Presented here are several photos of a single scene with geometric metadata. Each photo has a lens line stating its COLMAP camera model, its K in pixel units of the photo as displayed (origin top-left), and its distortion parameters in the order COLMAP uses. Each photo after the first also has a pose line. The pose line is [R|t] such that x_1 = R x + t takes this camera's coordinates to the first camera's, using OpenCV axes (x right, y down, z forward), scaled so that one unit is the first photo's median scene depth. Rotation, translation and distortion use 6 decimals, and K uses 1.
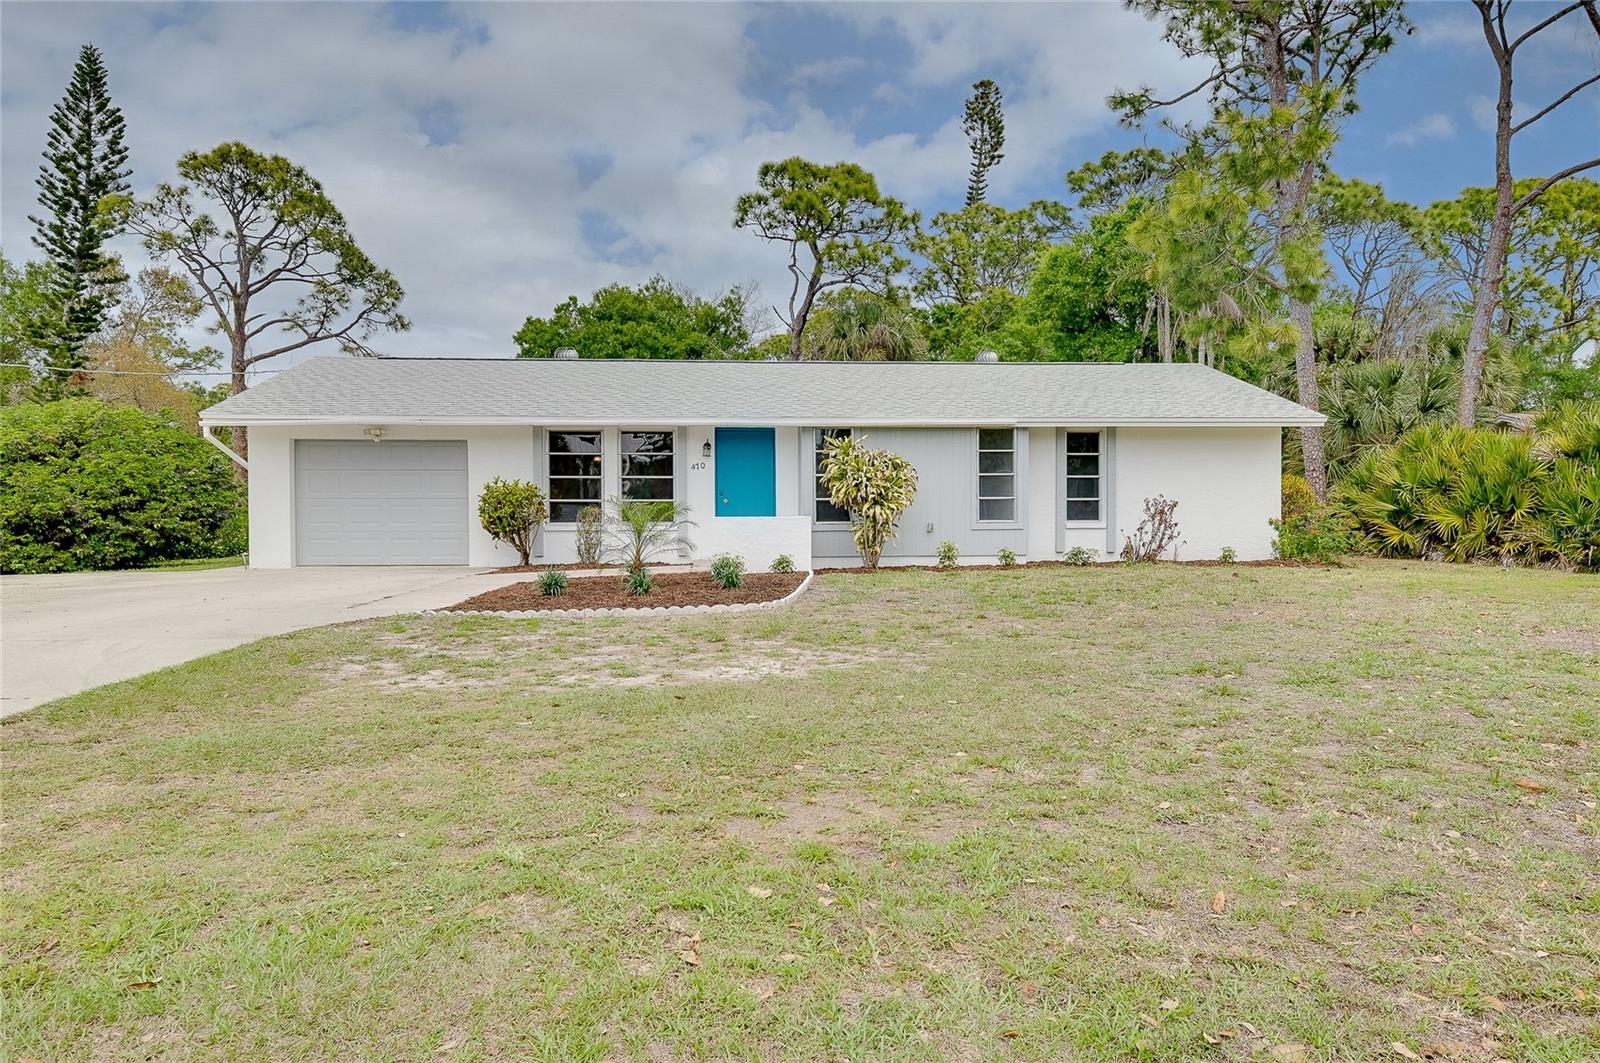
lens RADIAL K [[1384.2, 0, 823.2], [0, 1384.2, 567.3], [0, 0, 1]] dist [0.015900, 0.009828]
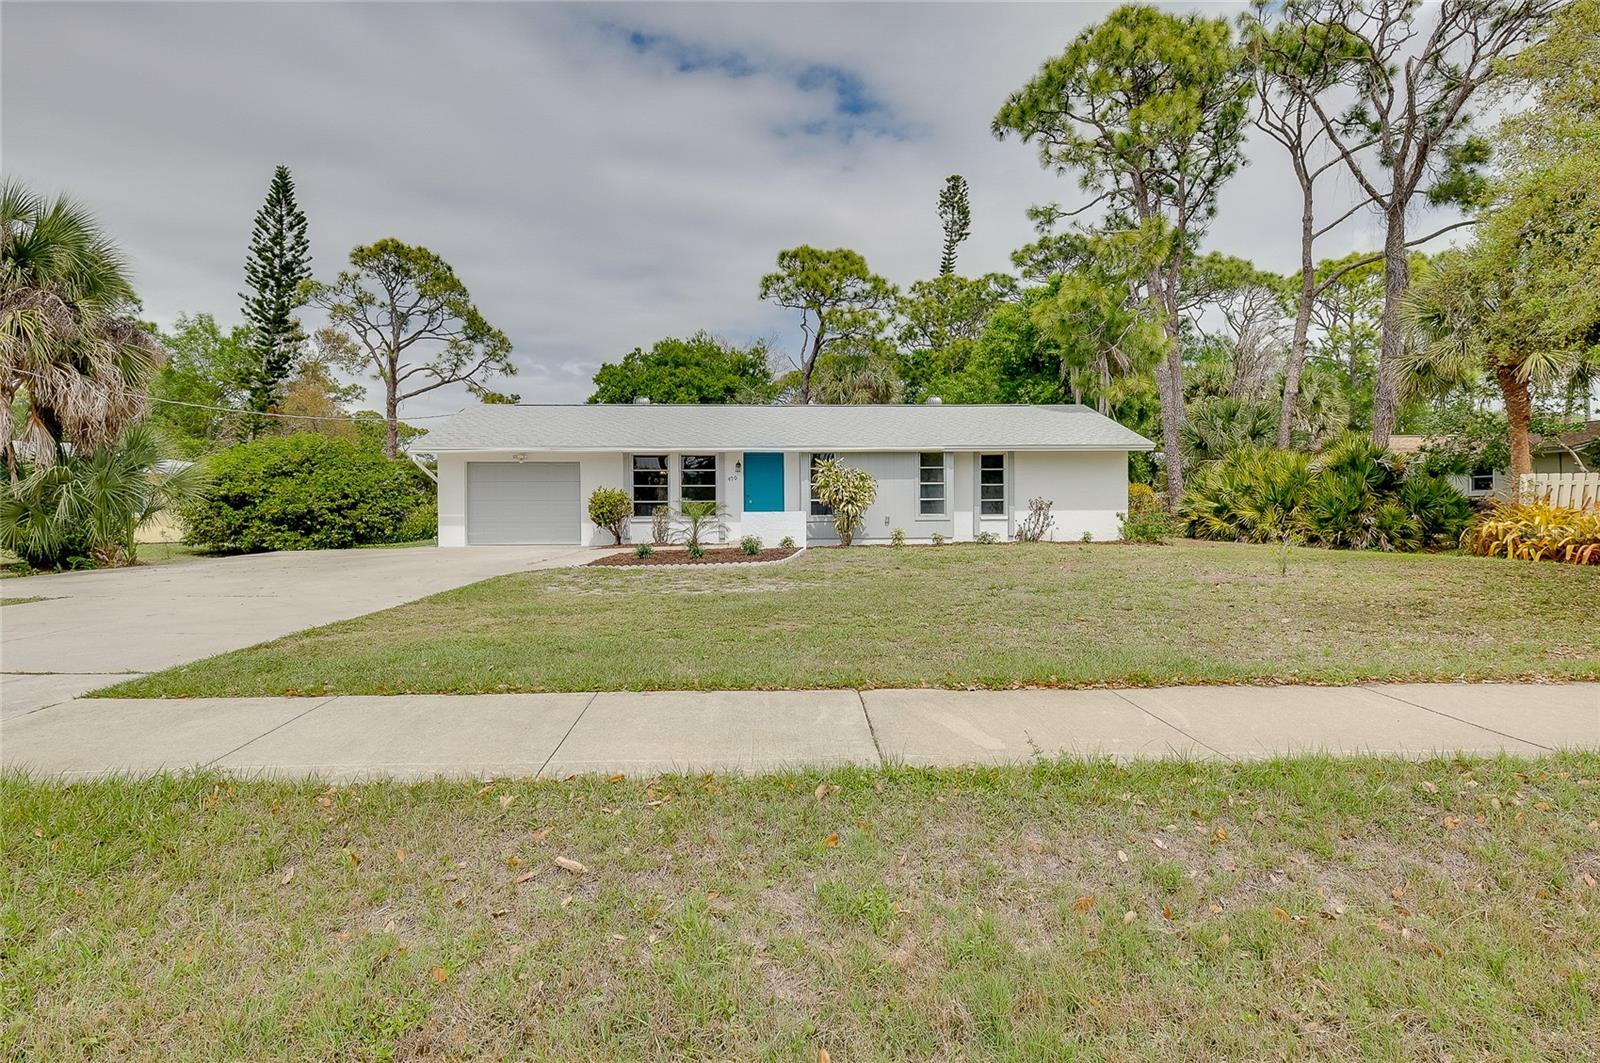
lens RADIAL K [[1262.9, 0, 818.3], [0, 1262.9, 567.2], [0, 0, 1]] dist [0.002172, -0.004352]
pose [[0.999733, -0.001164, -0.023070, 0.020684], [0.001227, 0.999995, 0.002754, 0.011740], [0.023067, -0.002781, 0.999730, -0.221573]]
